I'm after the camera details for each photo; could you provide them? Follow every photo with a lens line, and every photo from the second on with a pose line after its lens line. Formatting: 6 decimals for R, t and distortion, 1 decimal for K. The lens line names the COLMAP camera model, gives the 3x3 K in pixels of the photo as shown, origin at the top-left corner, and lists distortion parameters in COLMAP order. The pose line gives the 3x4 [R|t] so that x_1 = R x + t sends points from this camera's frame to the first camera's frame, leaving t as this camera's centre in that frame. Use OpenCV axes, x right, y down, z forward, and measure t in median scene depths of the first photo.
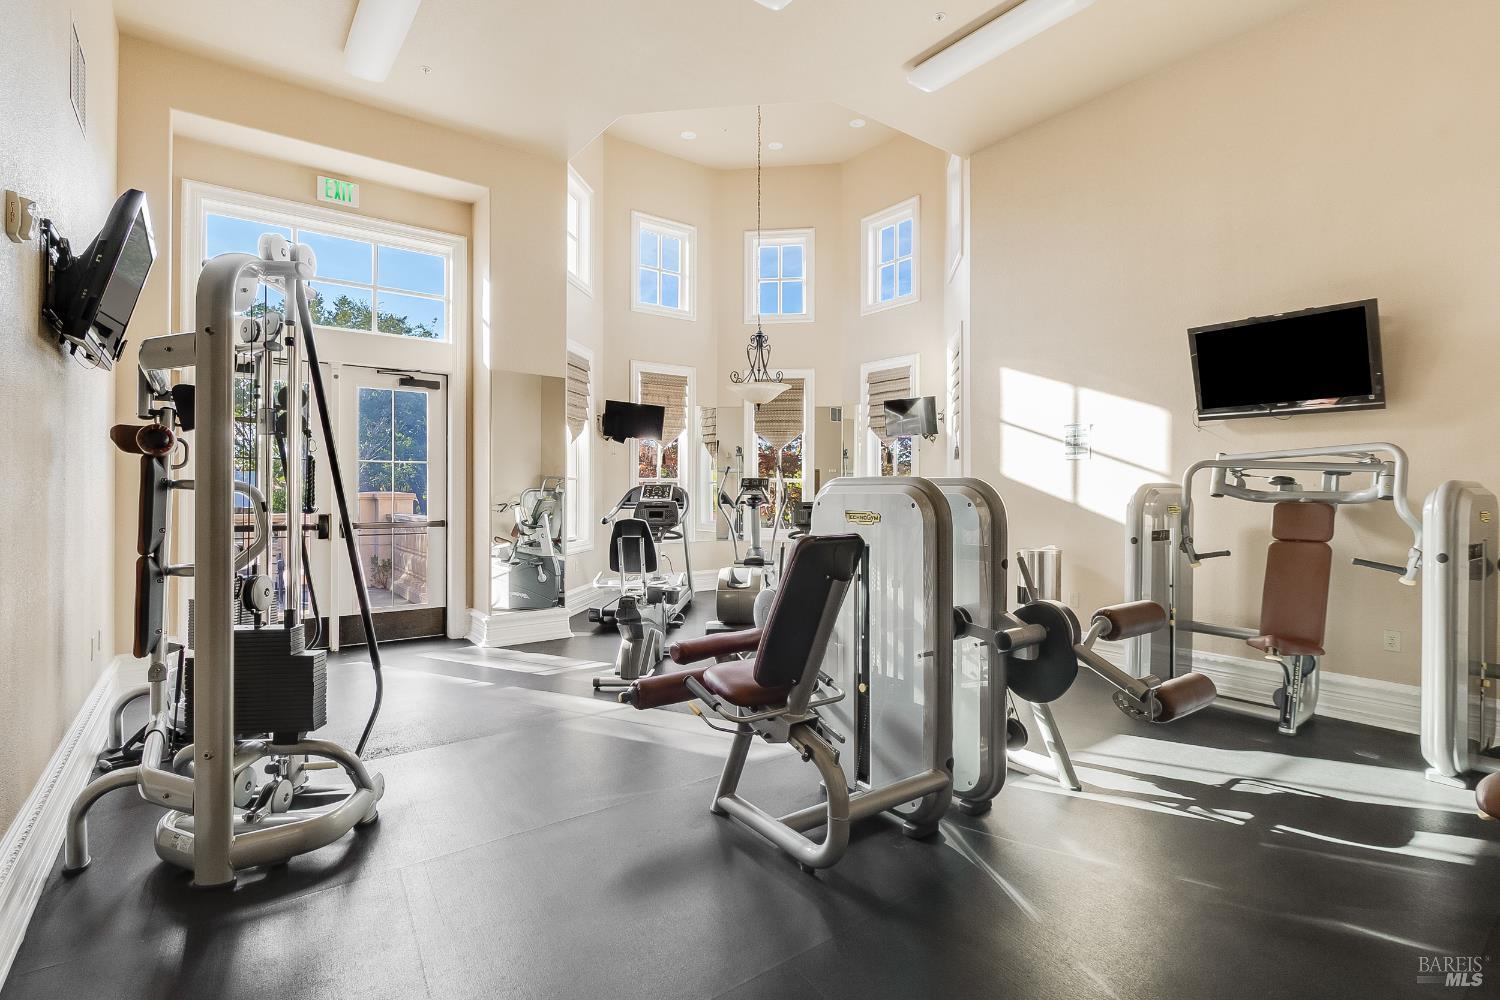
lens RADIAL K [[712.2, 0, 754.6], [0, 712.2, 488.0], [0, 0, 1]] dist [-0.018095, 0.000151]
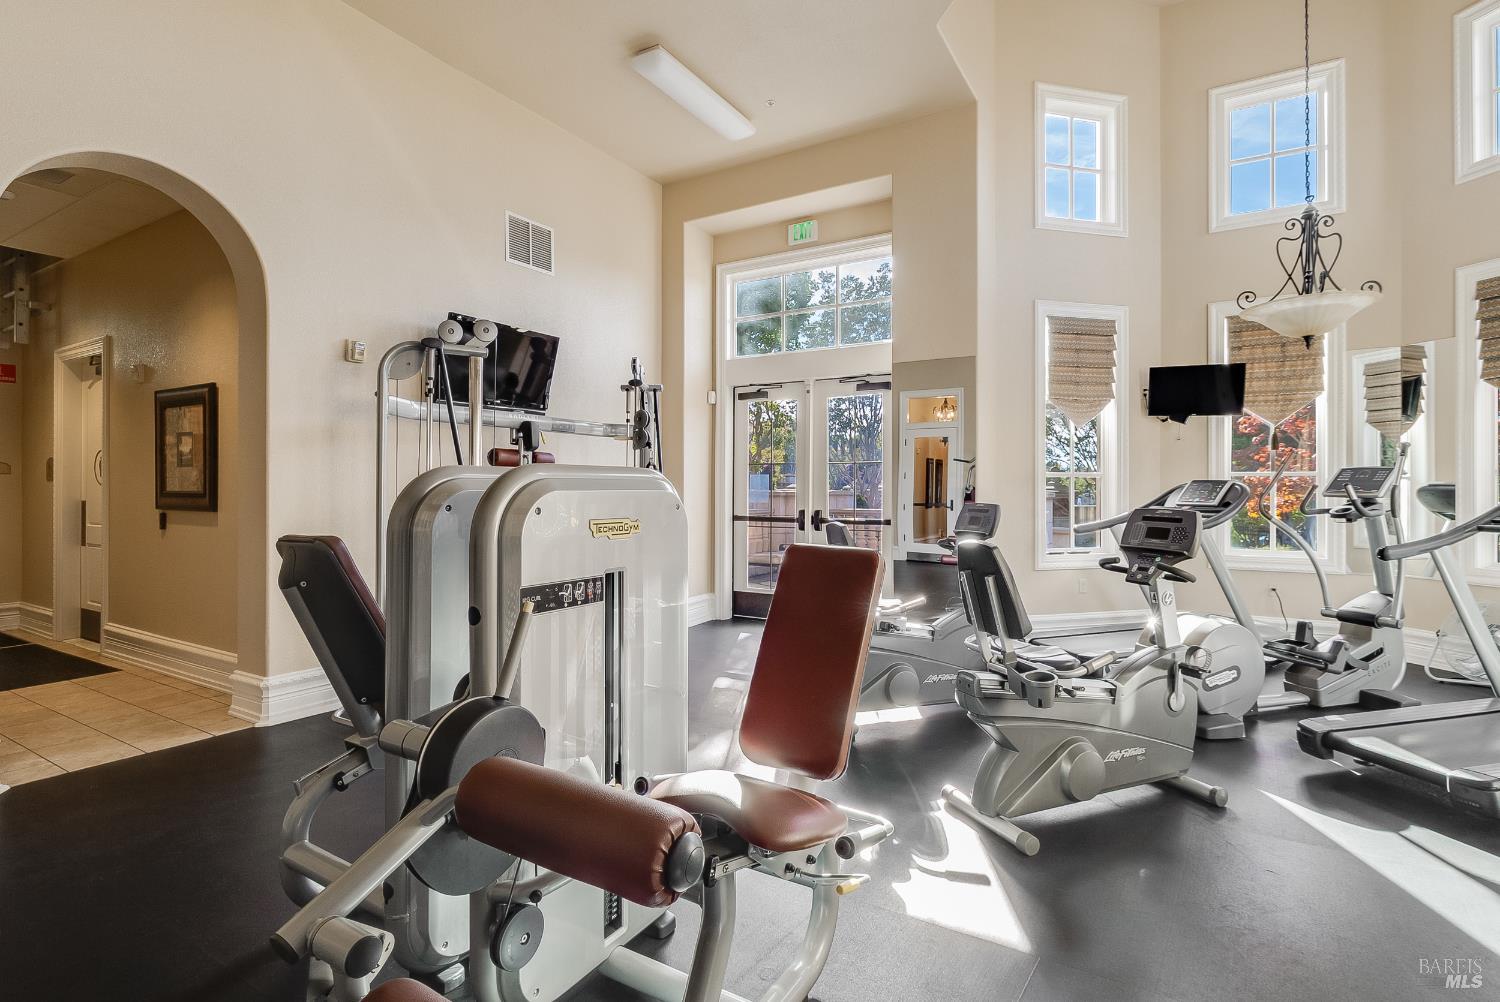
lens RADIAL K [[712.2, 0, 754.6], [0, 712.2, 489.0], [0, 0, 1]] dist [-0.018095, 0.000151]
pose [[0.374808, -0.001574, -0.927101, 0.319671], [0.004436, 0.999990, 0.000096, 0.001617], [0.927092, -0.004148, 0.374811, 0.333677]]
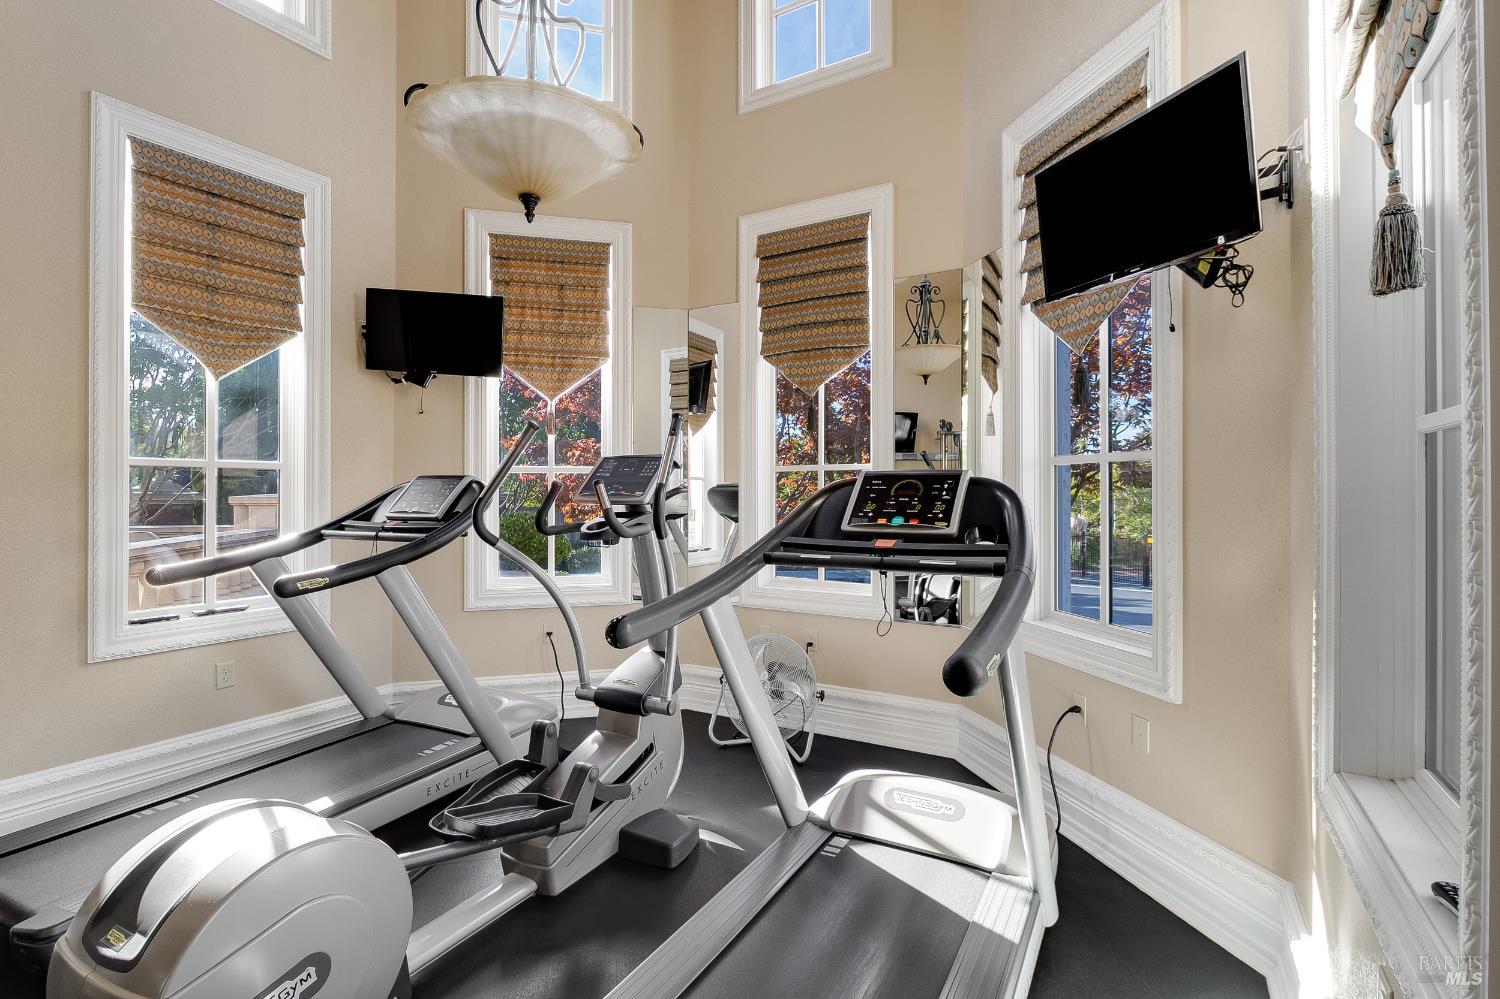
lens RADIAL K [[712.2, 0, 754.6], [0, 712.2, 487.5], [0, 0, 1]] dist [-0.018095, 0.000151]
pose [[0.927946, -0.006146, -0.372663, 0.180448], [0.006284, 0.999980, -0.000844, 0.003368], [0.372661, -0.001559, 0.927966, 0.668880]]
